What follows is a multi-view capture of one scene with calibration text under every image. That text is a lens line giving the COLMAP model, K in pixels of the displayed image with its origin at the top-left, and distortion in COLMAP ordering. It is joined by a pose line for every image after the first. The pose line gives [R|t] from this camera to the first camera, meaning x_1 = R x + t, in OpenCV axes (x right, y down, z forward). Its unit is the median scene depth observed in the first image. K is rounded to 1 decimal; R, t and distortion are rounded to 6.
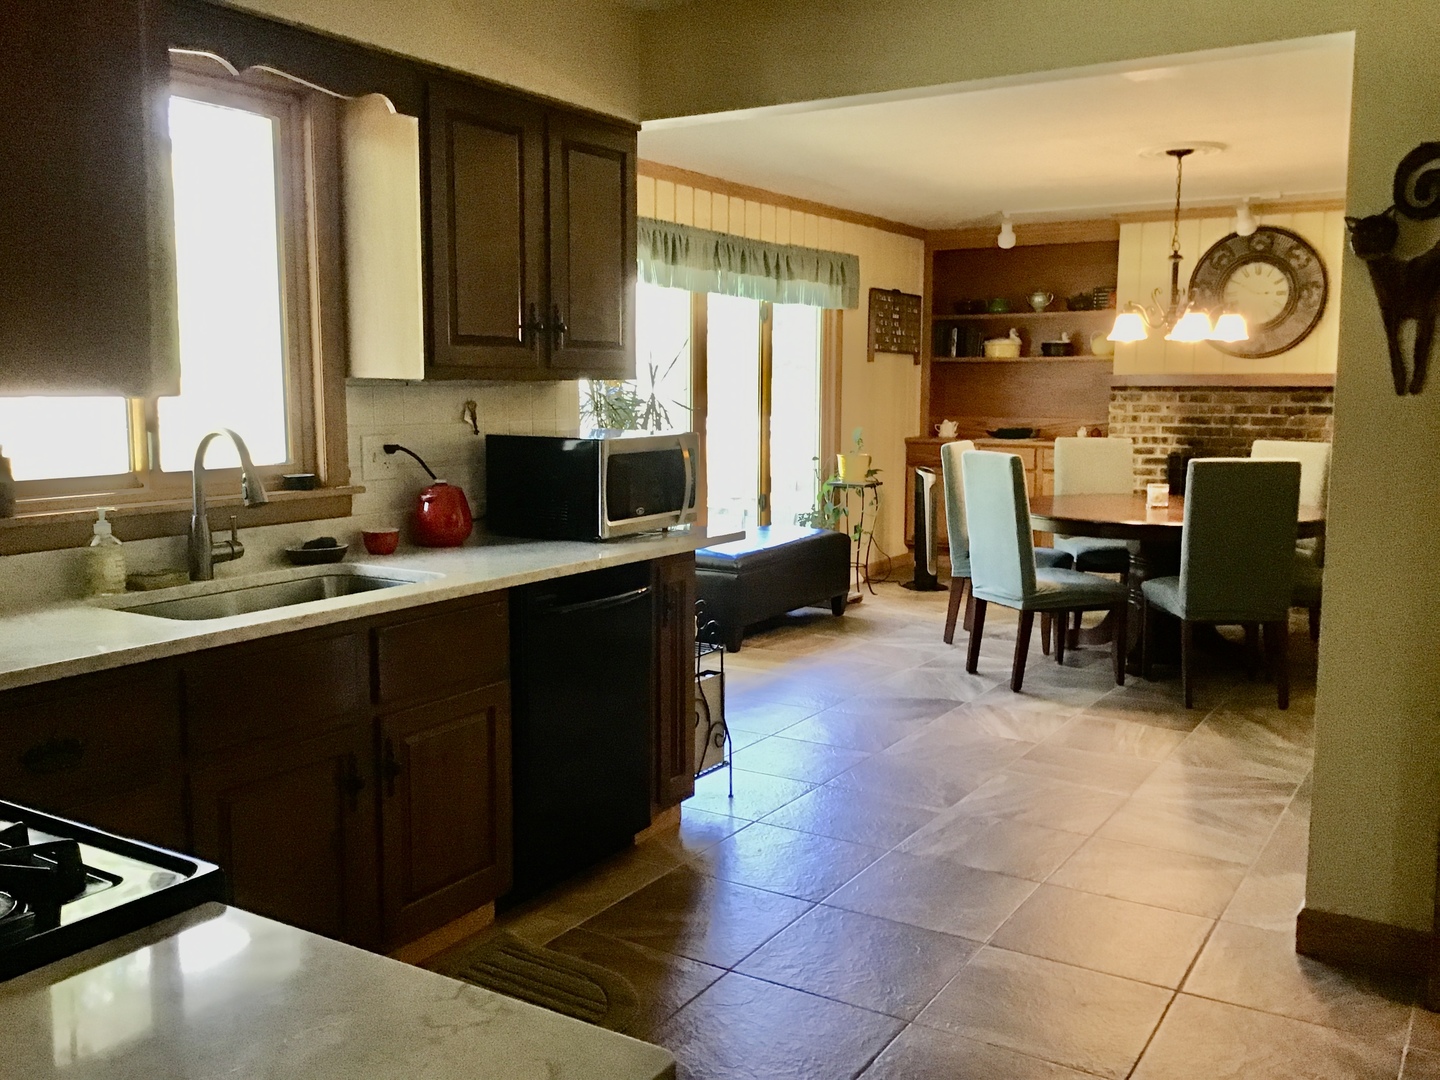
lens RADIAL K [[1296.0, 0, 712.3], [0, 1296.0, 533.9], [0, 0, 1]] dist [0.087162, -0.170830]
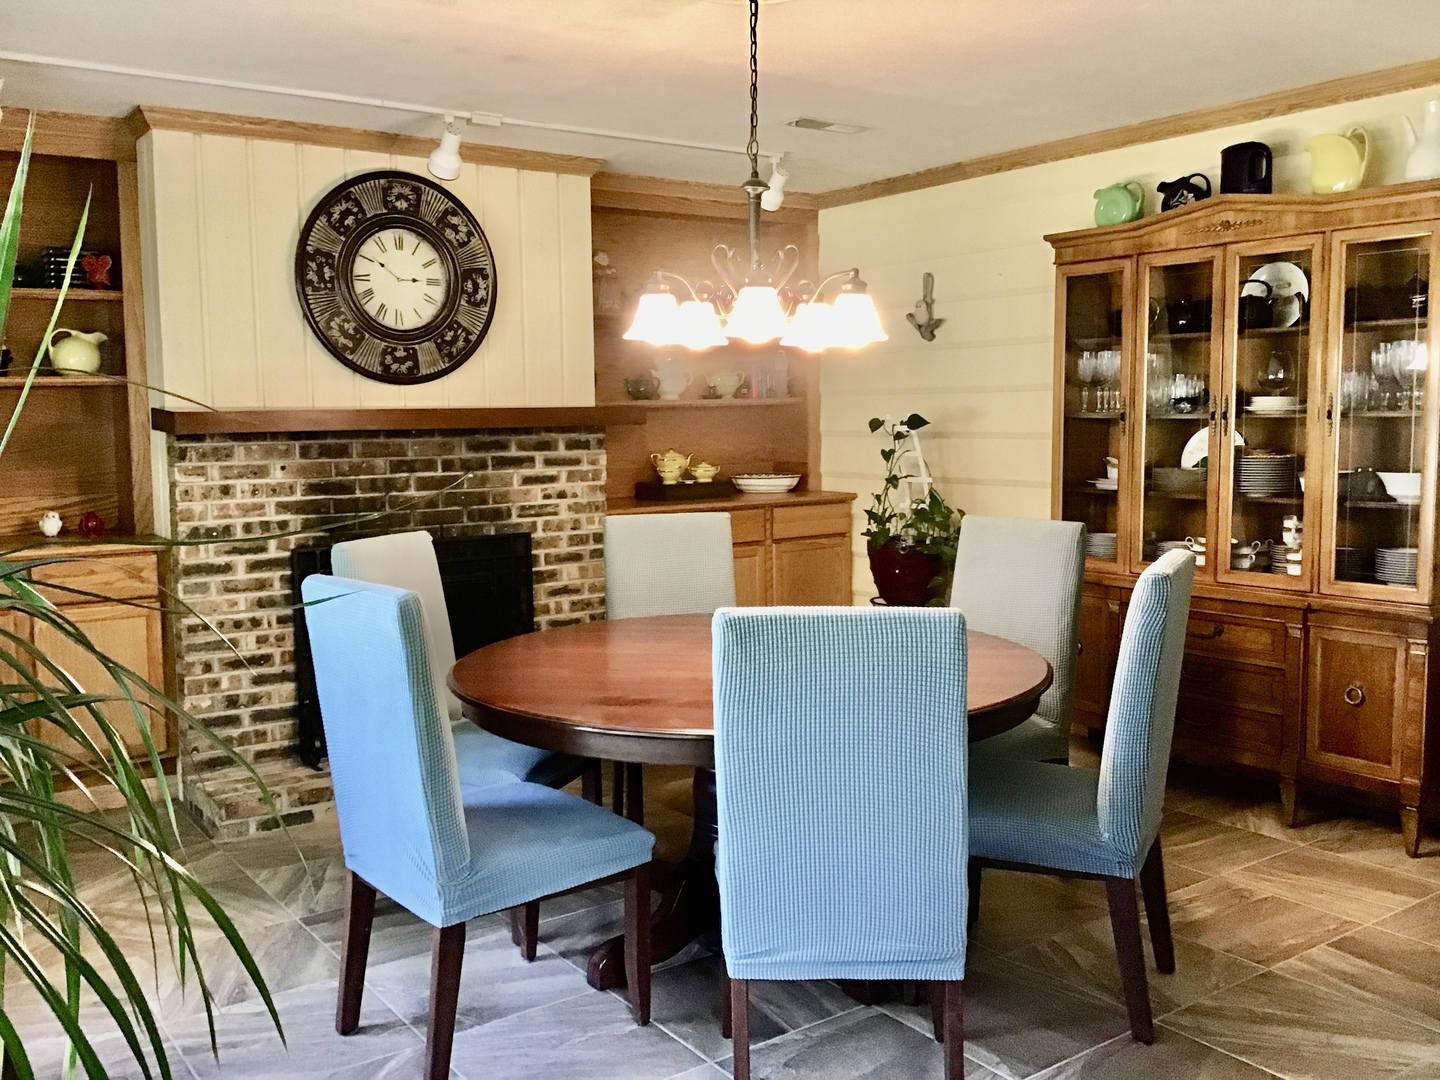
lens RADIAL K [[1296.0, 0, 725.2], [0, 1296.0, 535.0], [0, 0, 1]] dist [0.087162, -0.170830]
pose [[0.380642, -0.093747, 0.919958, -0.107527], [0.123147, 0.991126, 0.050045, -0.076638], [-0.916486, 0.094241, 0.388808, 0.638777]]
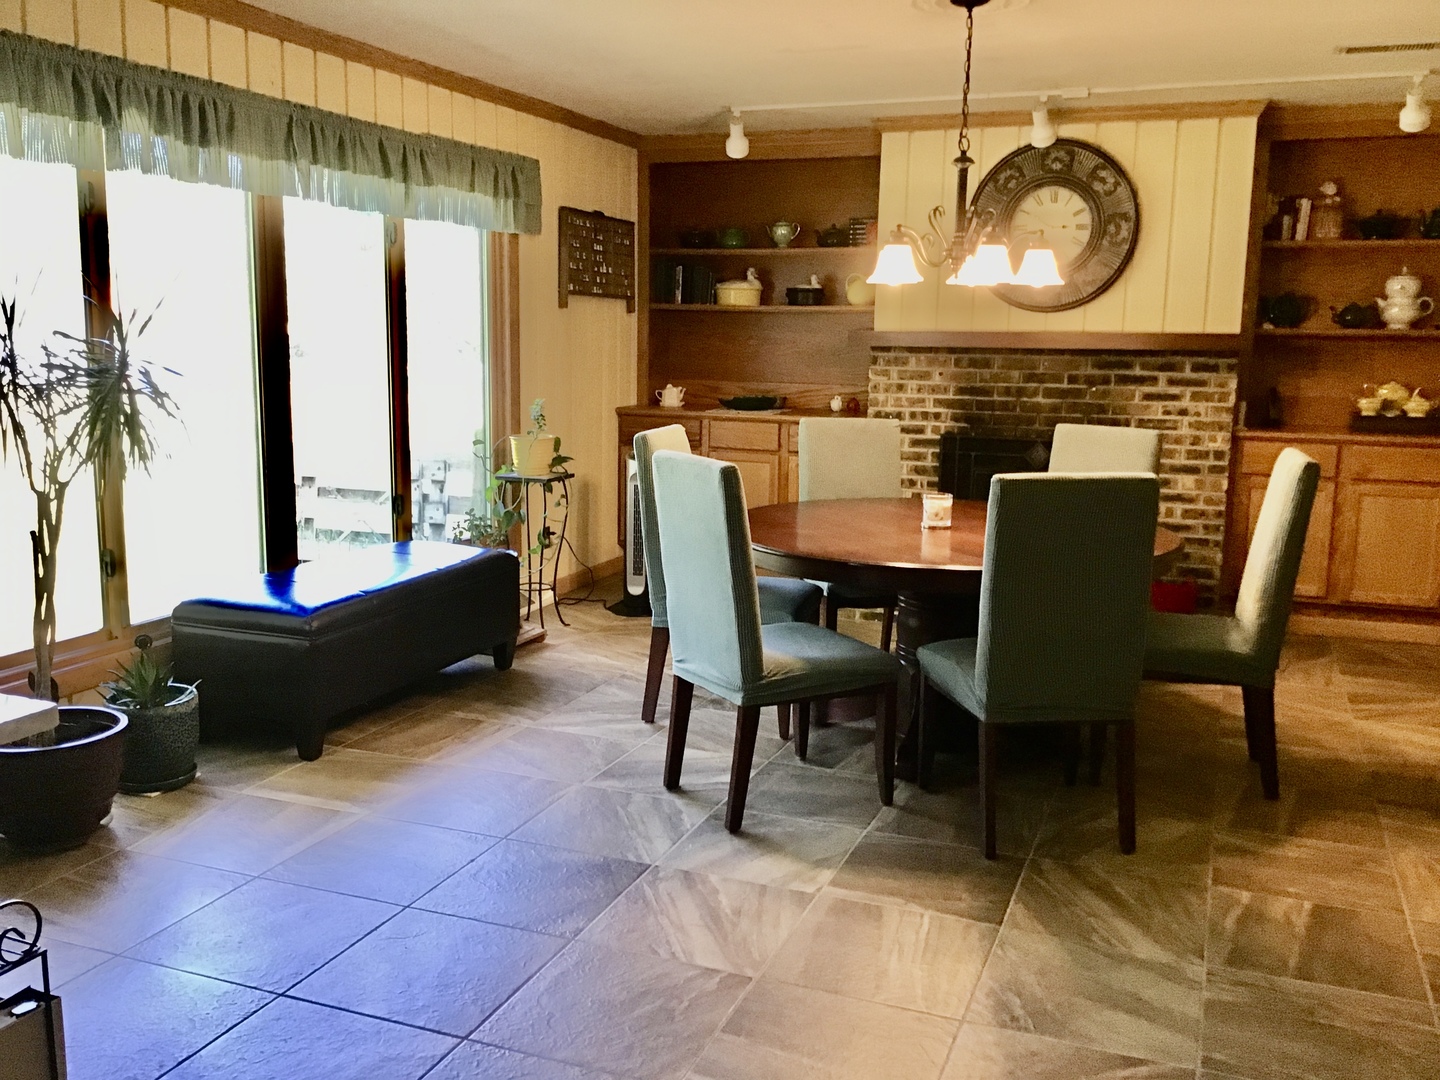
lens RADIAL K [[1296.0, 0, 712.5], [0, 1296.0, 543.1], [0, 0, 1]] dist [0.087162, -0.170830]
pose [[0.984271, -0.016534, 0.175887, 0.080903], [0.007928, 0.998742, 0.049520, -0.037605], [-0.176485, -0.047346, 0.983164, 0.271737]]
